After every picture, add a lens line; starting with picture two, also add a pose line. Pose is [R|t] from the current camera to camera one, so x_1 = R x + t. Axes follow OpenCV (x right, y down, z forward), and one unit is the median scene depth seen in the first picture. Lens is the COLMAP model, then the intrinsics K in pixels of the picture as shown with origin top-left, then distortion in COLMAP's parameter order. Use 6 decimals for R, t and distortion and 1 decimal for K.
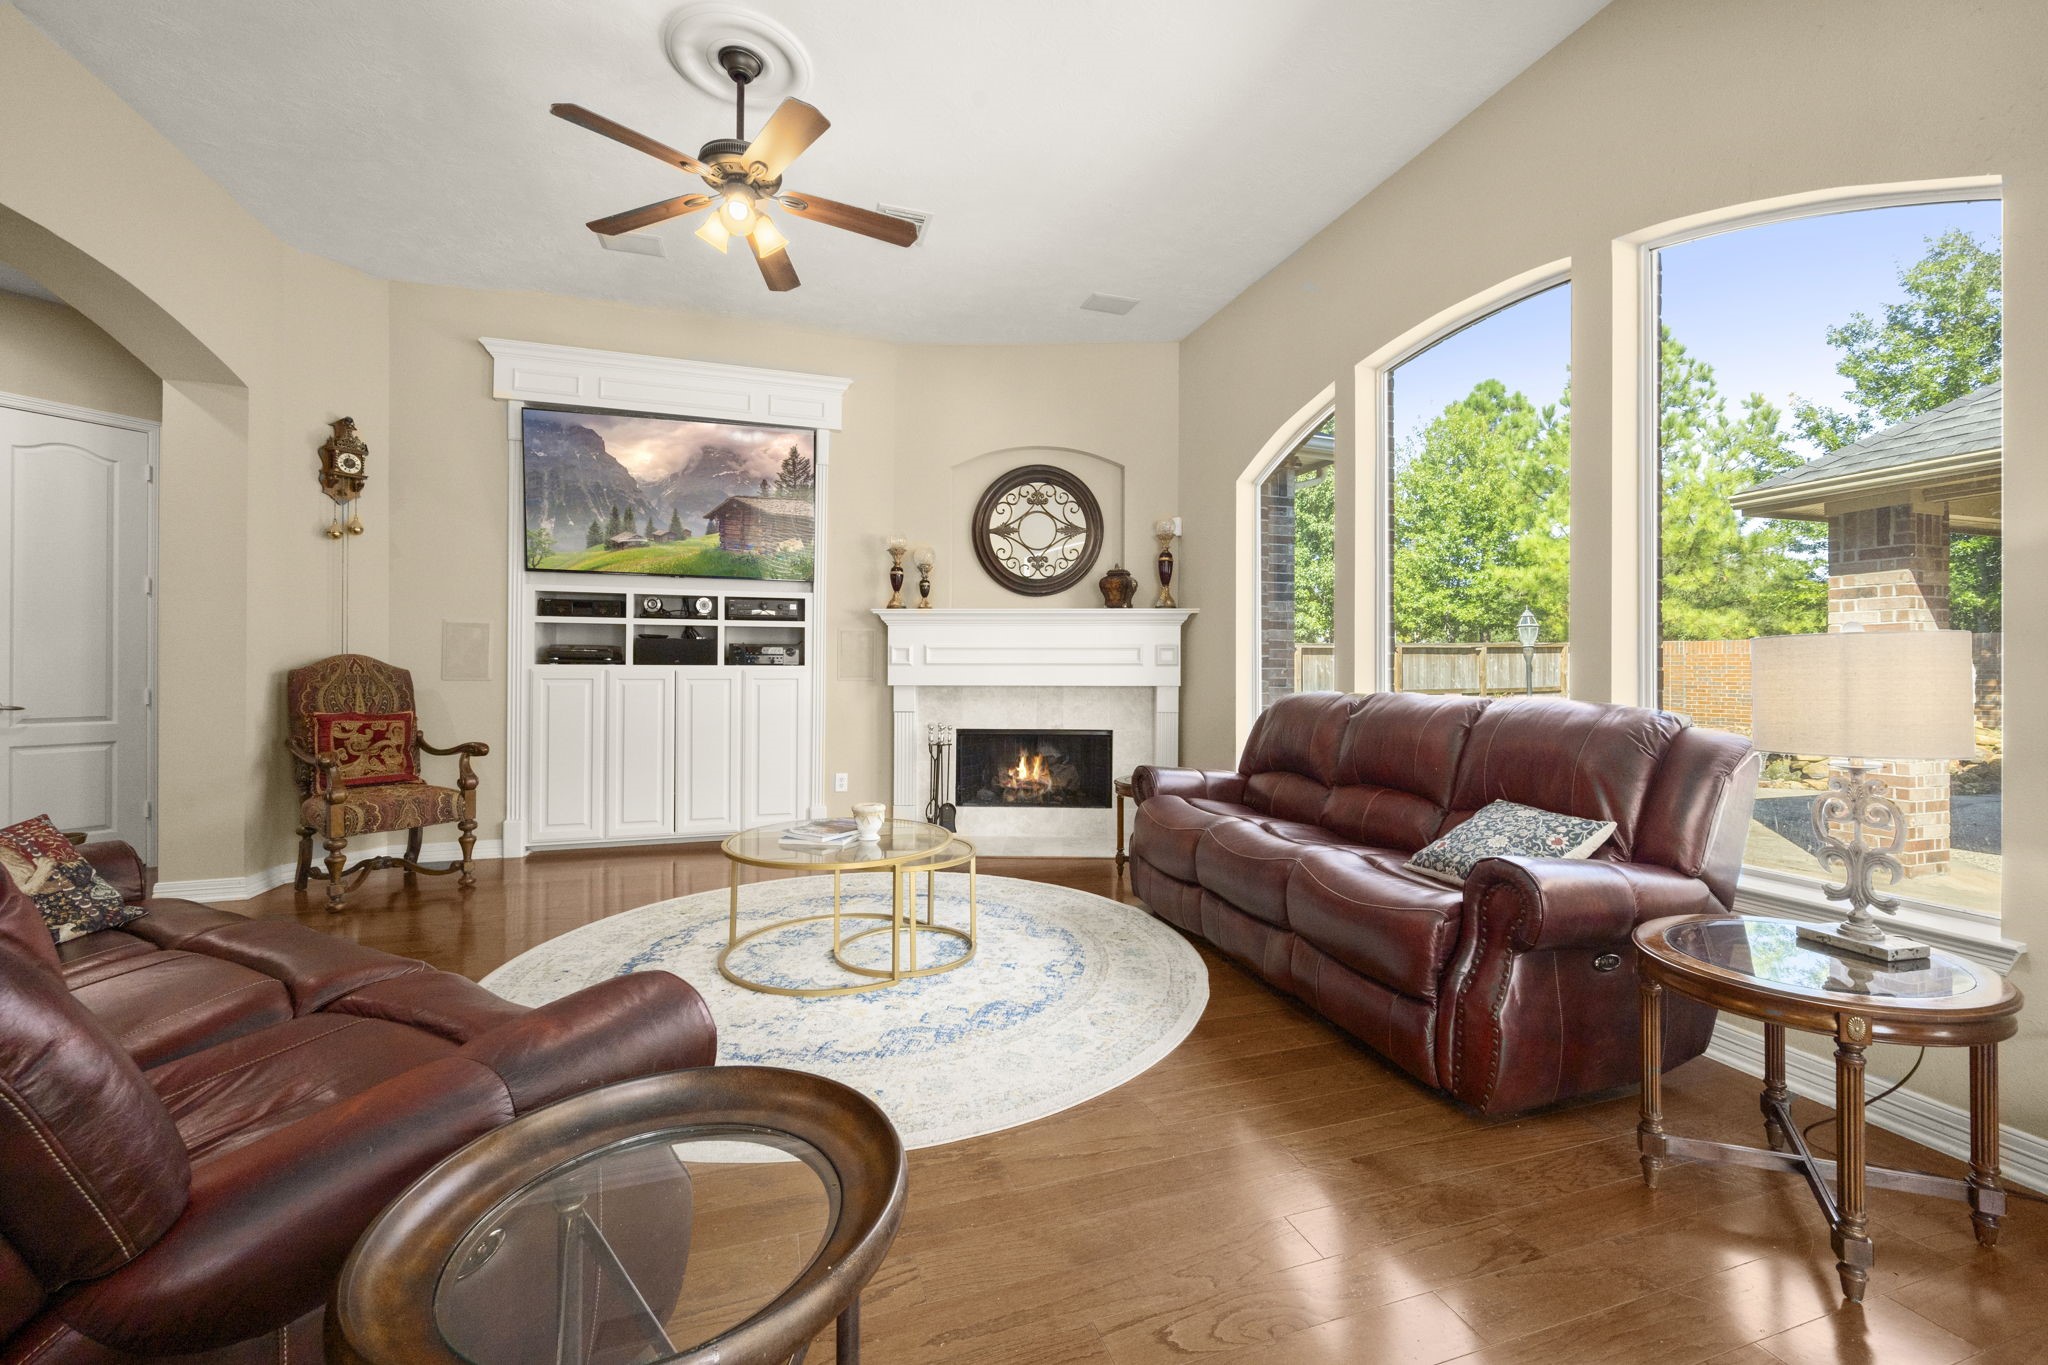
lens RADIAL K [[805.4, 0, 1016.8], [0, 805.4, 668.9], [0, 0, 1]] dist [0.000672, 0.000156]
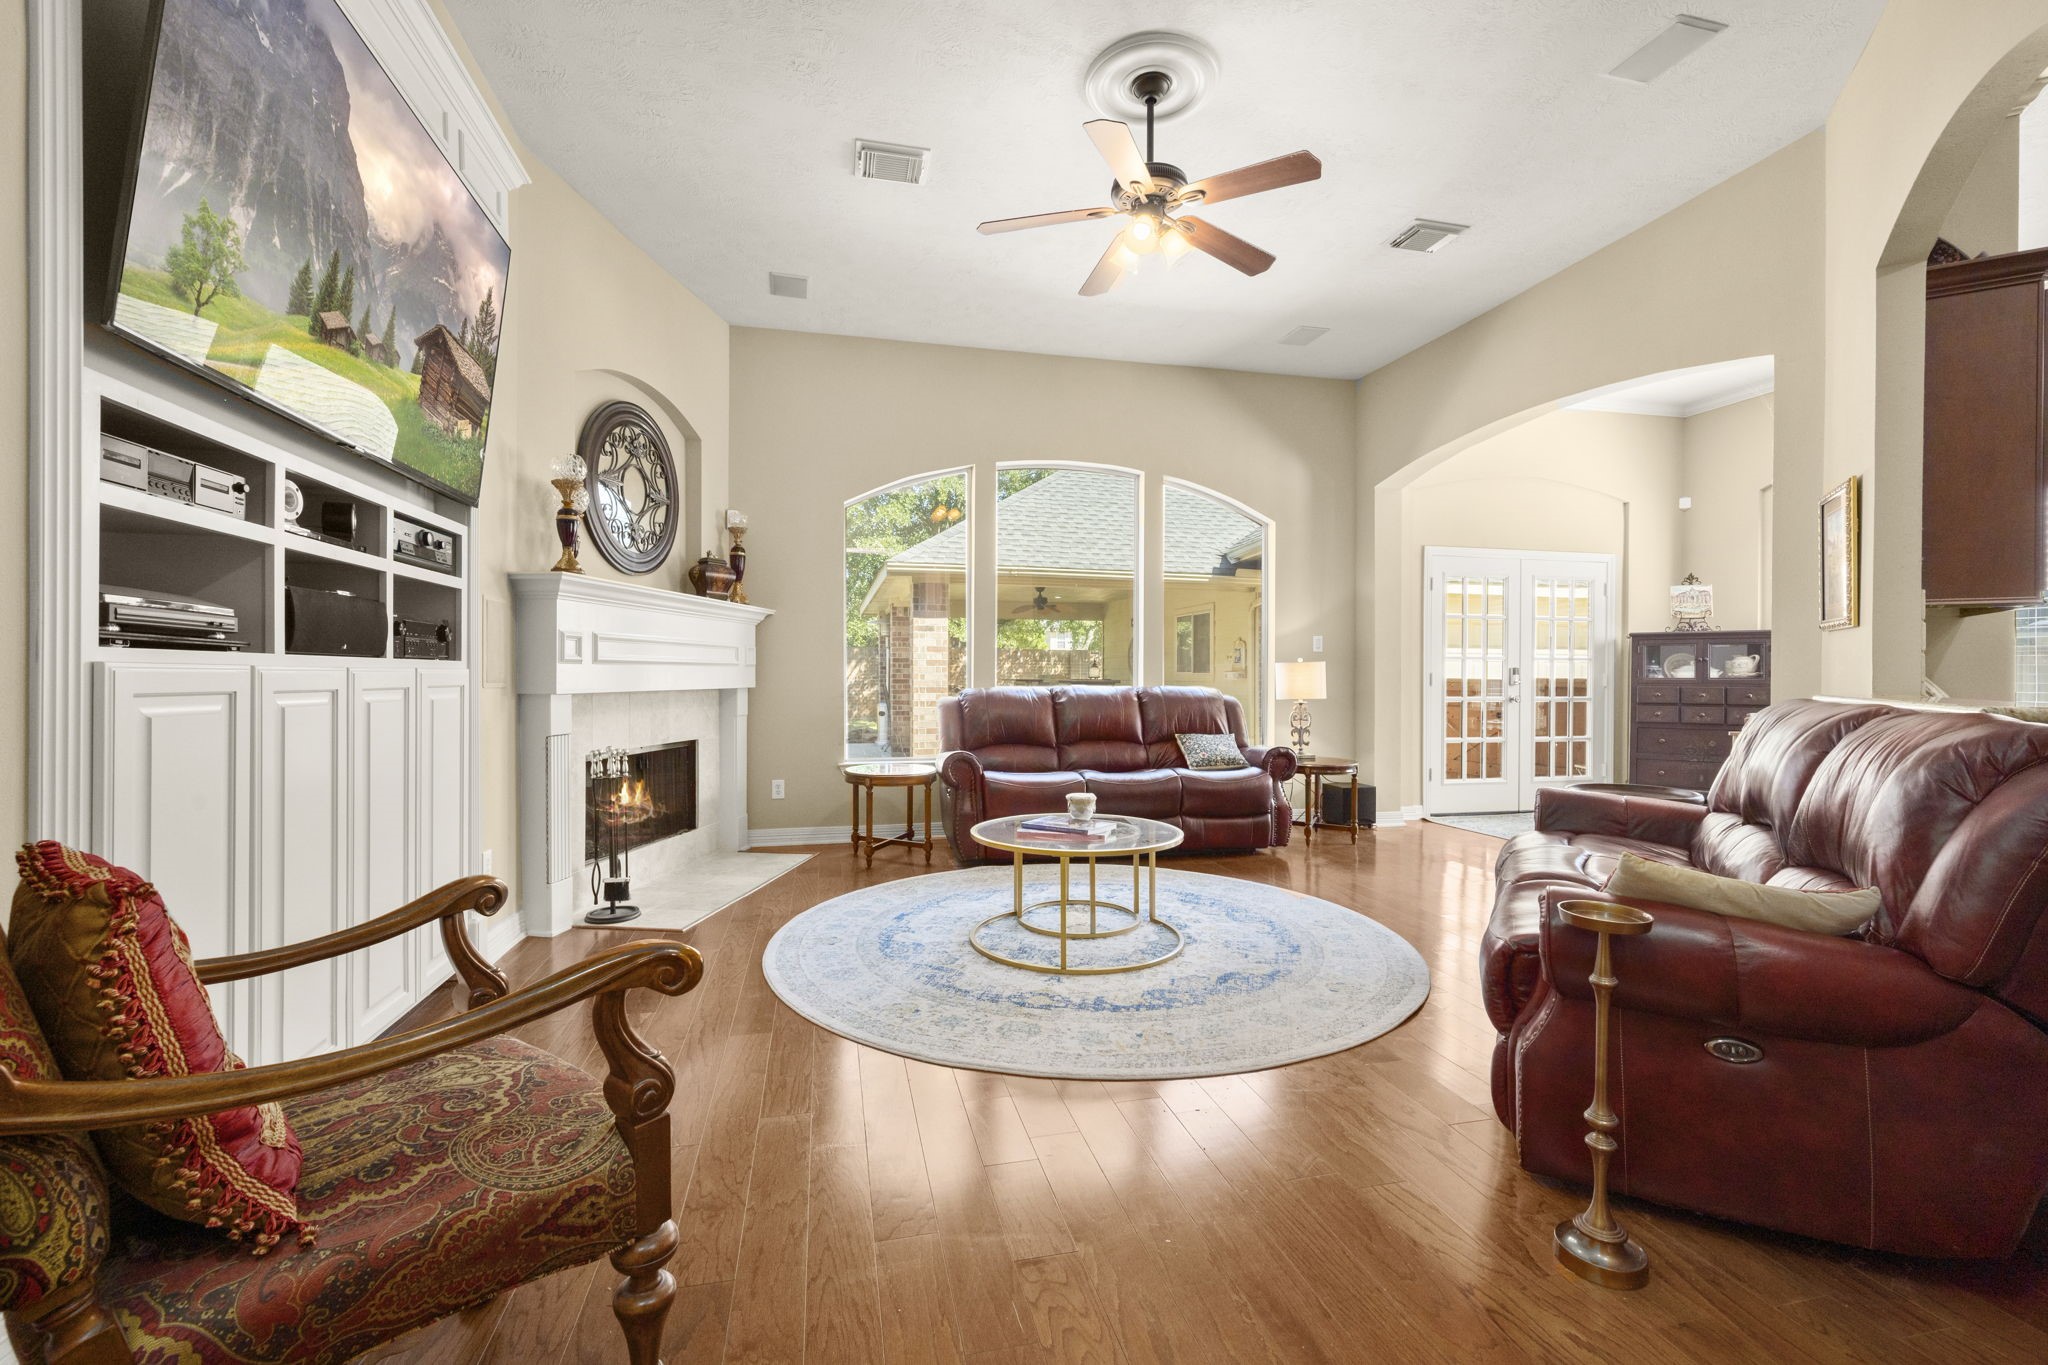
lens RADIAL K [[864.6, 0, 1024.0], [0, 864.6, 682.5], [0, 0, 1]] dist [-0.000106, 0.000008]
pose [[0.081293, -0.010802, 0.996632, -0.859680], [-0.005041, 0.999924, 0.011249, 0.002797], [-0.996678, -0.005938, 0.081232, 0.622605]]
